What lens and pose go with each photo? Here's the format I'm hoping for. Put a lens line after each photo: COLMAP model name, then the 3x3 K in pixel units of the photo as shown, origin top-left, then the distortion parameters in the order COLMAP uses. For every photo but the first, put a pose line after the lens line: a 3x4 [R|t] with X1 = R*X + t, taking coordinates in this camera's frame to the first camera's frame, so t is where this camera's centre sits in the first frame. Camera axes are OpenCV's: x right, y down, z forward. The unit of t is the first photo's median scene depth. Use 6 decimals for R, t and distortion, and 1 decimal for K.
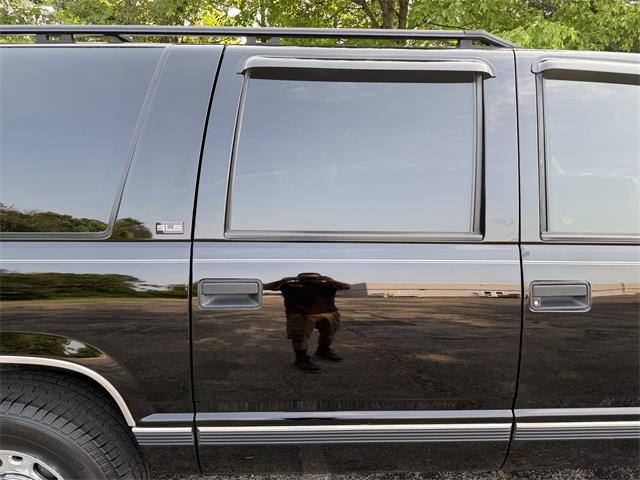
lens RADIAL K [[446.6, 0, 297.2], [0, 446.6, 241.7], [0, 0, 1]] dist [0.236490, -0.317682]
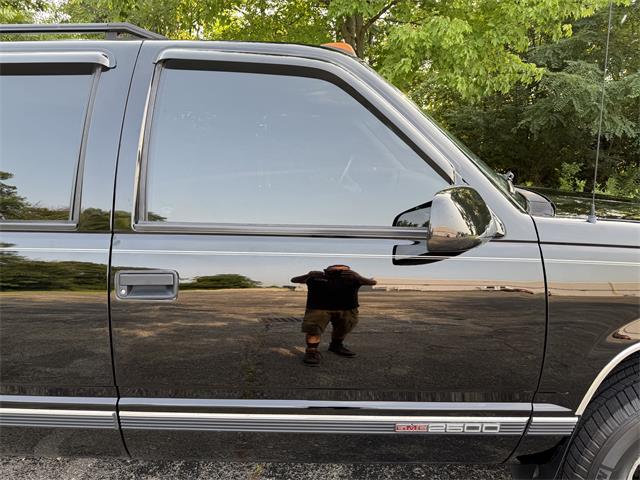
lens RADIAL K [[453.7, 0, 320.0], [0, 453.7, 240.0], [0, 0, 1]] dist [0.022175, -0.036905]
pose [[0.998241, 0.007507, -0.058810, 0.105090], [-0.006815, 0.999905, 0.011953, 0.000518], [0.058894, -0.011531, 0.998198, 0.004287]]
